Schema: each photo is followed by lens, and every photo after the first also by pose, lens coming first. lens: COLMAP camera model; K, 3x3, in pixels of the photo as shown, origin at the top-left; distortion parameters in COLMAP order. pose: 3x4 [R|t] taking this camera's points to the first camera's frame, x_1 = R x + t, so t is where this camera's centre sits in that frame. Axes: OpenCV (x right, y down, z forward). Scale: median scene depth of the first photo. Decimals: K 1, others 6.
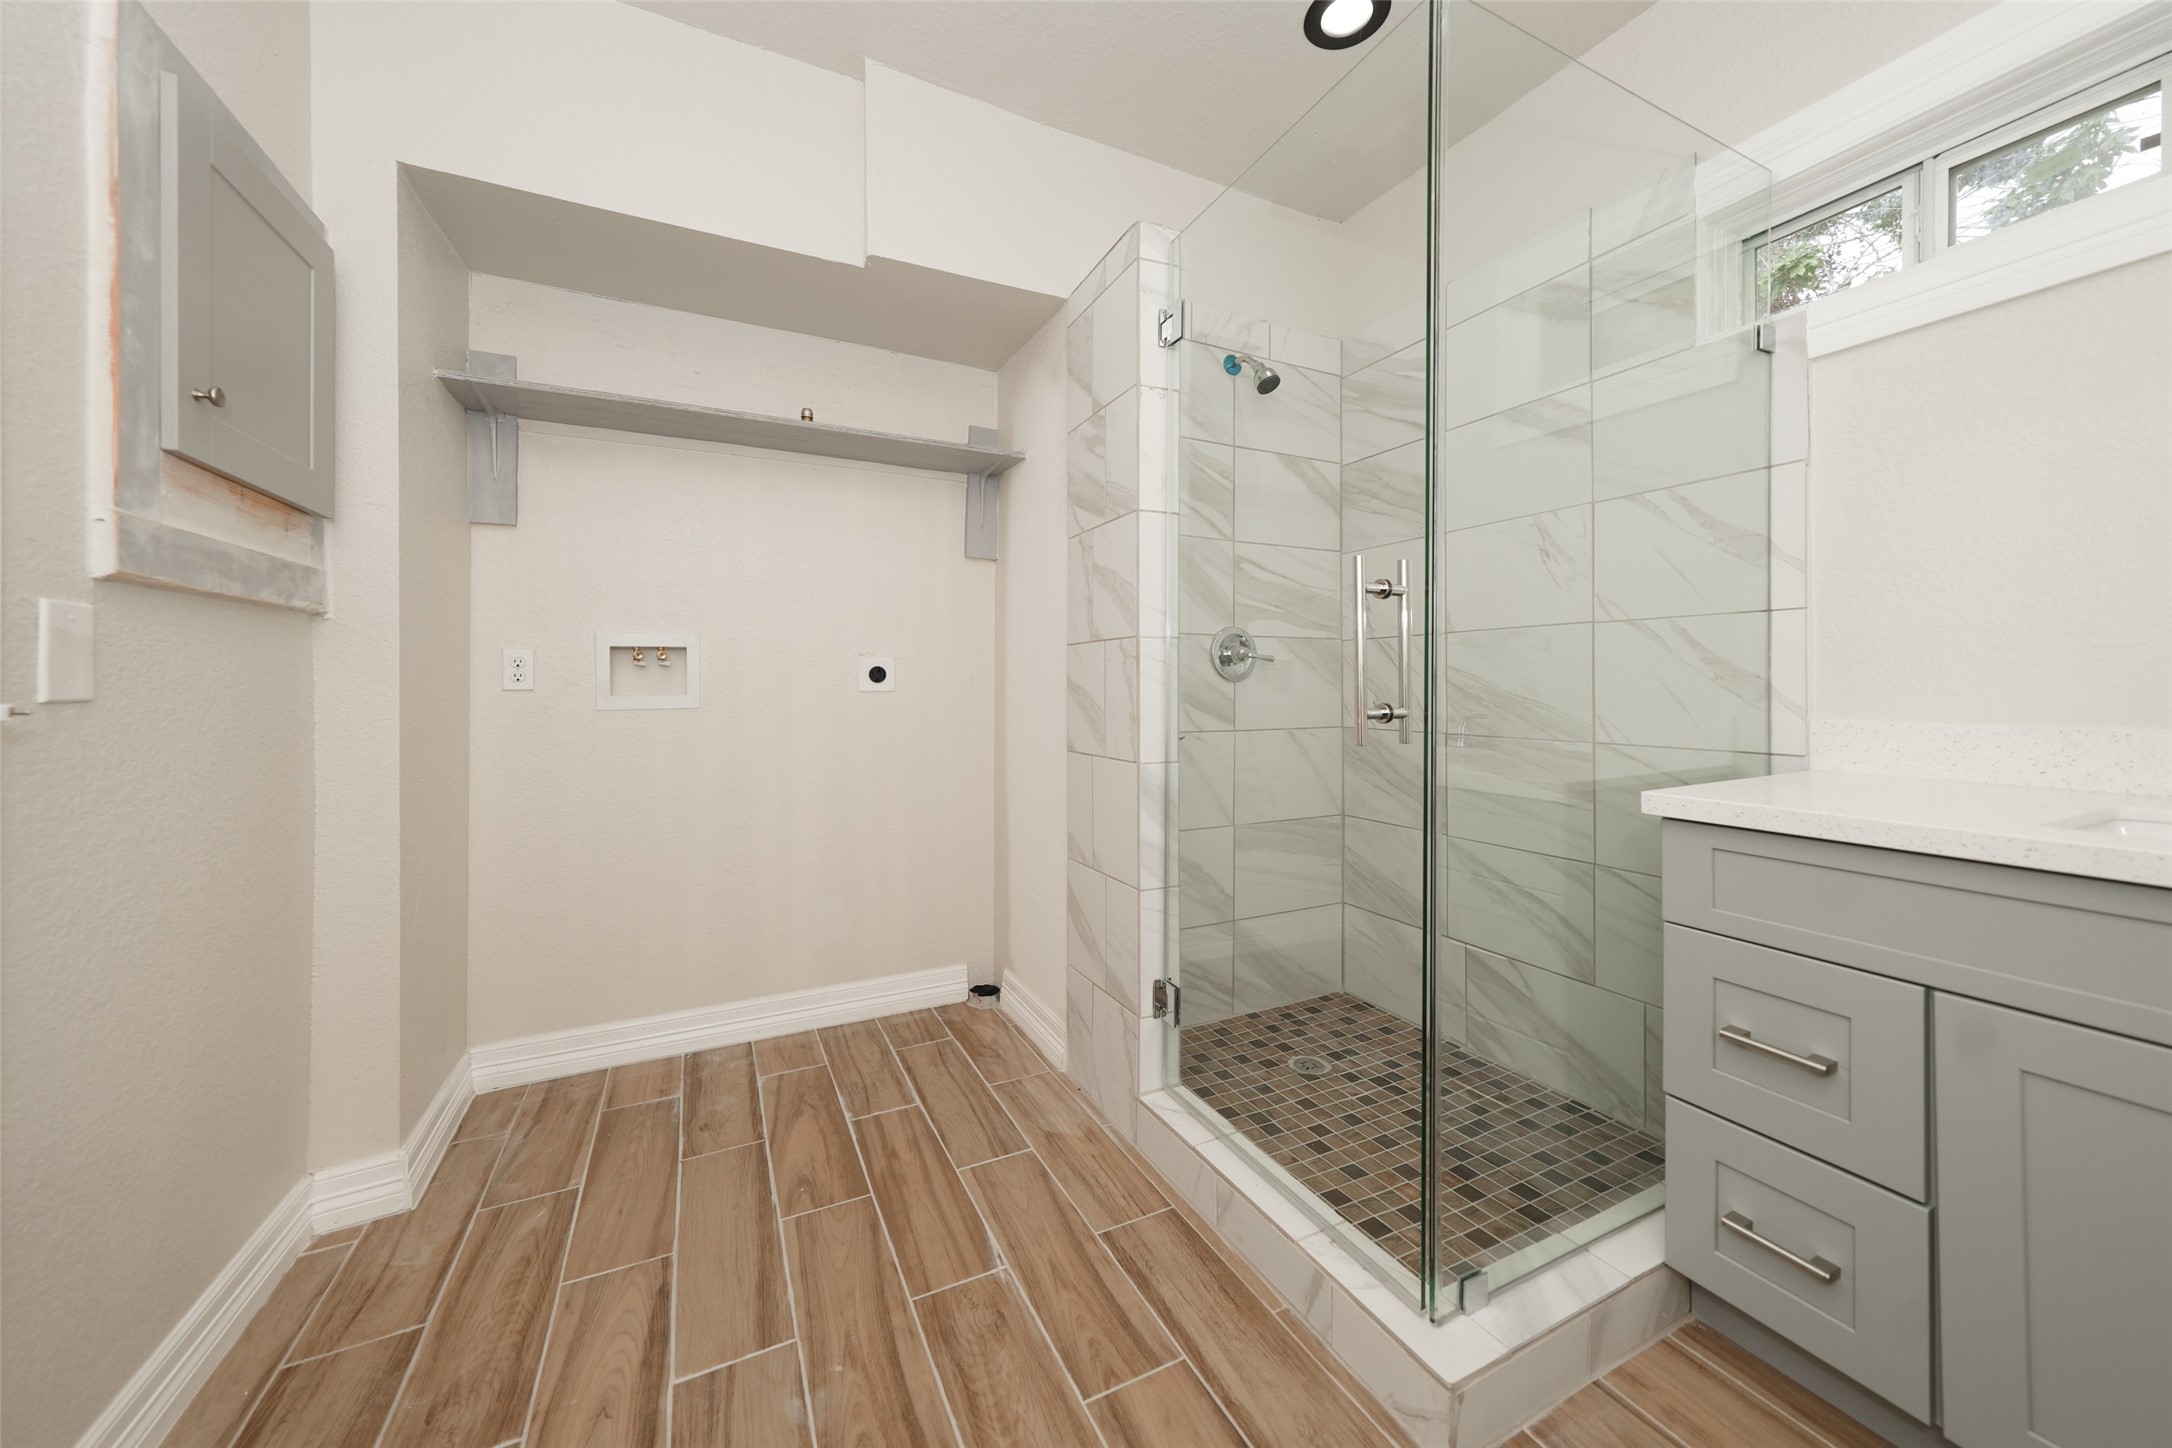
lens RADIAL K [[728.2, 0, 1062.2], [0, 728.2, 669.4], [0, 0, 1]] dist [0.006248, 0.000050]
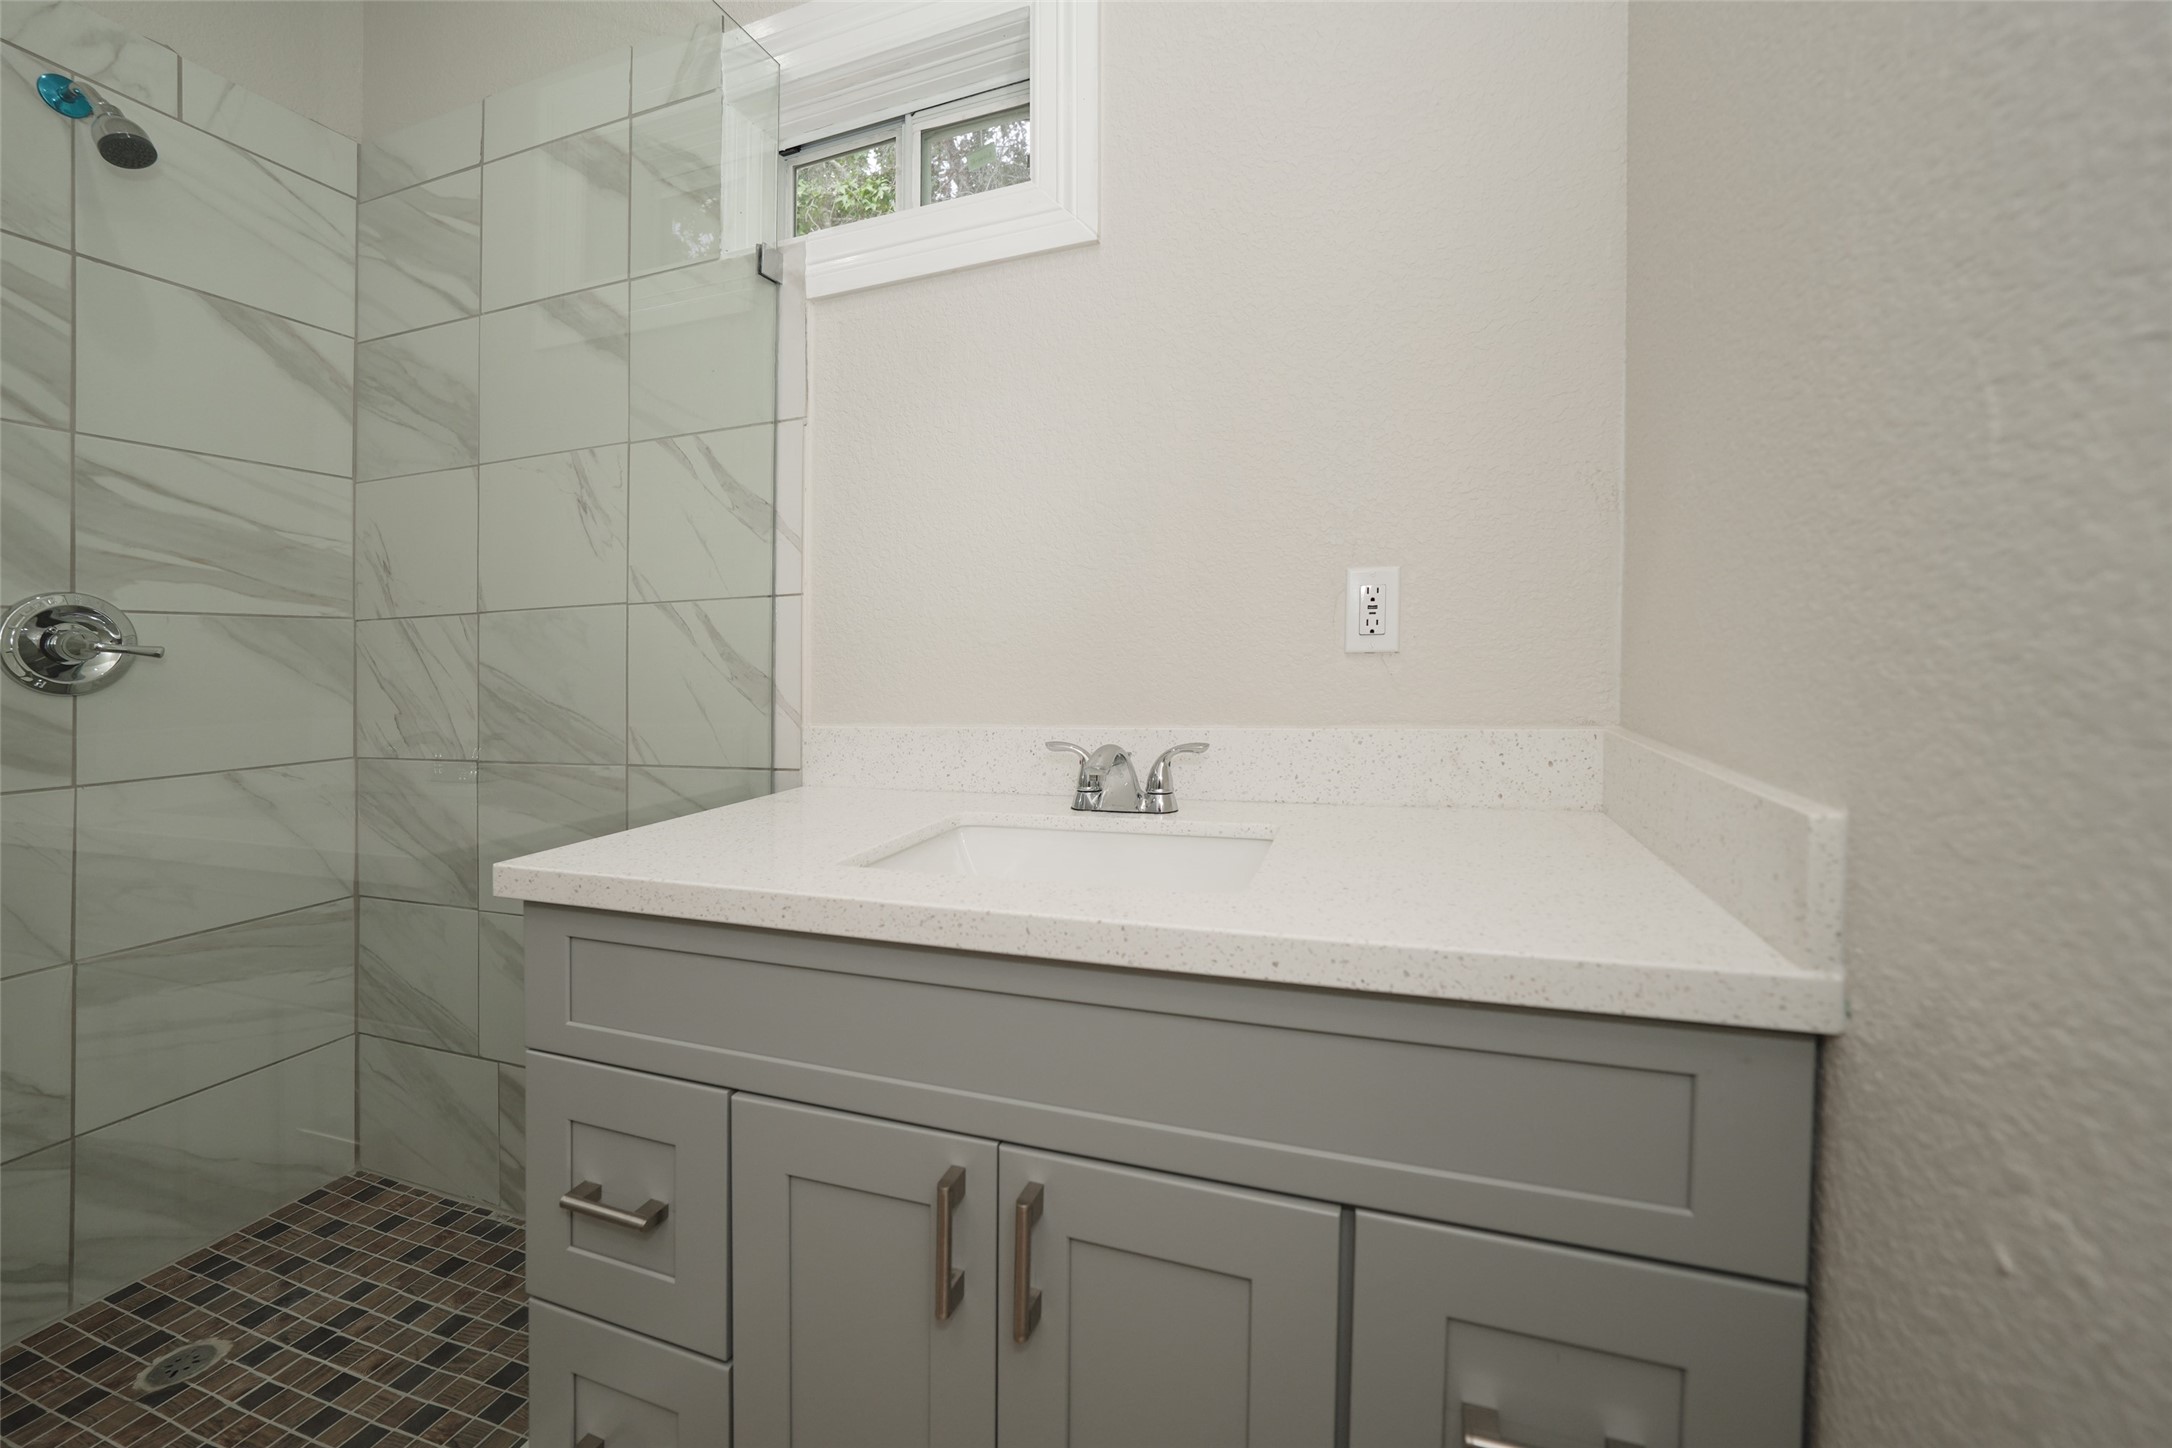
lens RADIAL K [[834.0, 0, 1079.0], [0, 834.0, 676.9], [0, 0, 1]] dist [-0.019160, 0.006202]
pose [[0.724631, -0.032452, 0.688373, 0.403982], [0.007544, 0.999204, 0.039163, -0.016552], [-0.689096, -0.023186, 0.724299, 0.057208]]
